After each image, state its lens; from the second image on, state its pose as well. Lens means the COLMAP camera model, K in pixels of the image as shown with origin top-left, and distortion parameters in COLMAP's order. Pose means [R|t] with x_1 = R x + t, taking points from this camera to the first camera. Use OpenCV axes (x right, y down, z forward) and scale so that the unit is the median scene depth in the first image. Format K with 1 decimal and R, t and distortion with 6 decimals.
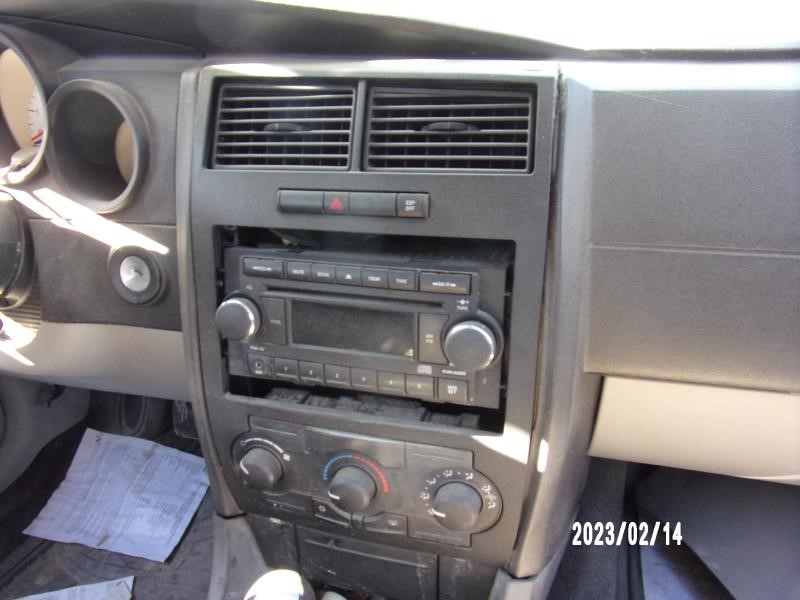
lens RADIAL K [[550.2, 0, 400.0], [0, 550.2, 300.0], [0, 0, 1]] dist [-0.007379, -0.002802]
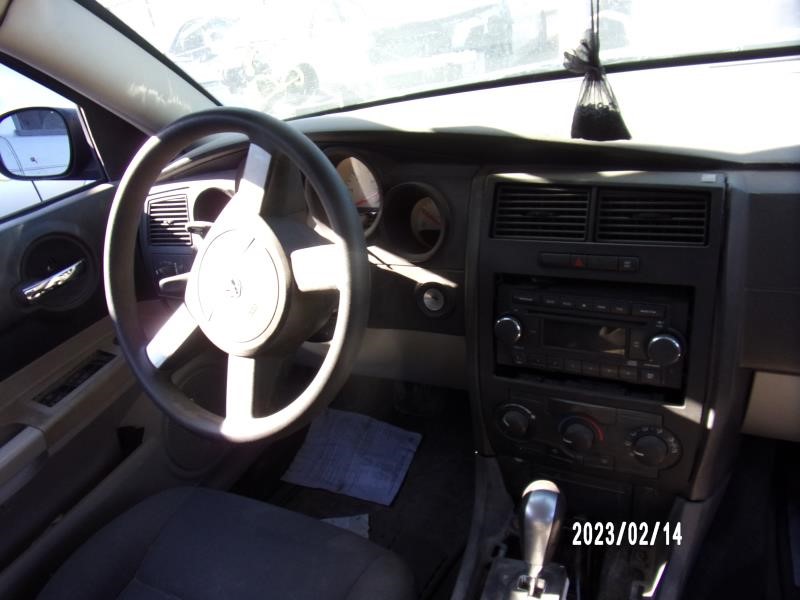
lens RADIAL K [[594.2, 0, 400.0], [0, 594.2, 300.0], [0, 0, 1]] dist [0.008883, 0.007045]
pose [[0.982850, 0.005761, -0.184319, -0.288530], [-0.003158, 0.999891, 0.014411, -0.078002], [0.184382, -0.013582, 0.982761, -0.800856]]
